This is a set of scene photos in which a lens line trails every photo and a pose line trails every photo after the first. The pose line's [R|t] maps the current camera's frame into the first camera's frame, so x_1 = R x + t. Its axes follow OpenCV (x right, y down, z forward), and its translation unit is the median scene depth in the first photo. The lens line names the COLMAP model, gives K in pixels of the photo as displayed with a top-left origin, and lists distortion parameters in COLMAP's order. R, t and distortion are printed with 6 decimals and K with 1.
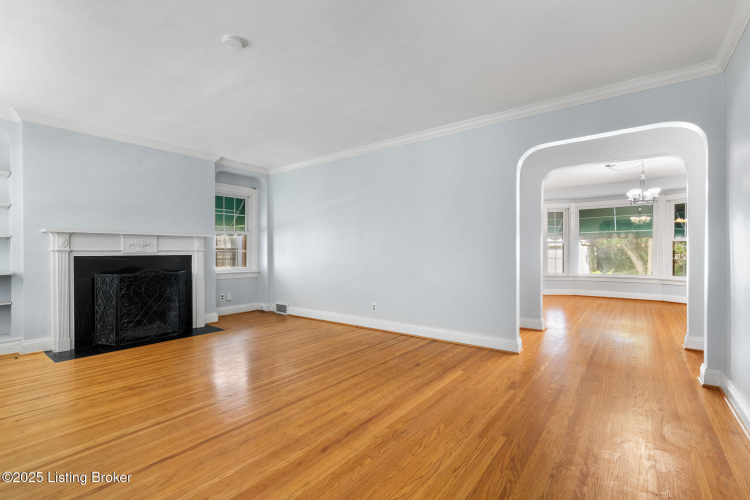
lens RADIAL K [[340.6, 0, 372.9], [0, 340.6, 253.4], [0, 0, 1]] dist [0.003864, 0.000845]
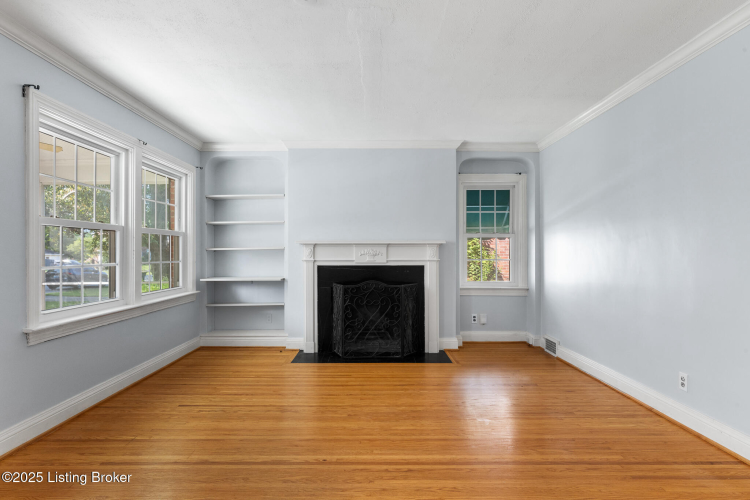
lens RADIAL K [[413.4, 0, 372.8], [0, 413.4, 251.6], [0, 0, 1]] dist [0.003312, 0.000815]
pose [[0.611418, -0.001295, -0.791307, 0.222532], [-0.004475, 0.999977, -0.005095, -0.026293], [0.791295, 0.006656, 0.611398, 0.302001]]
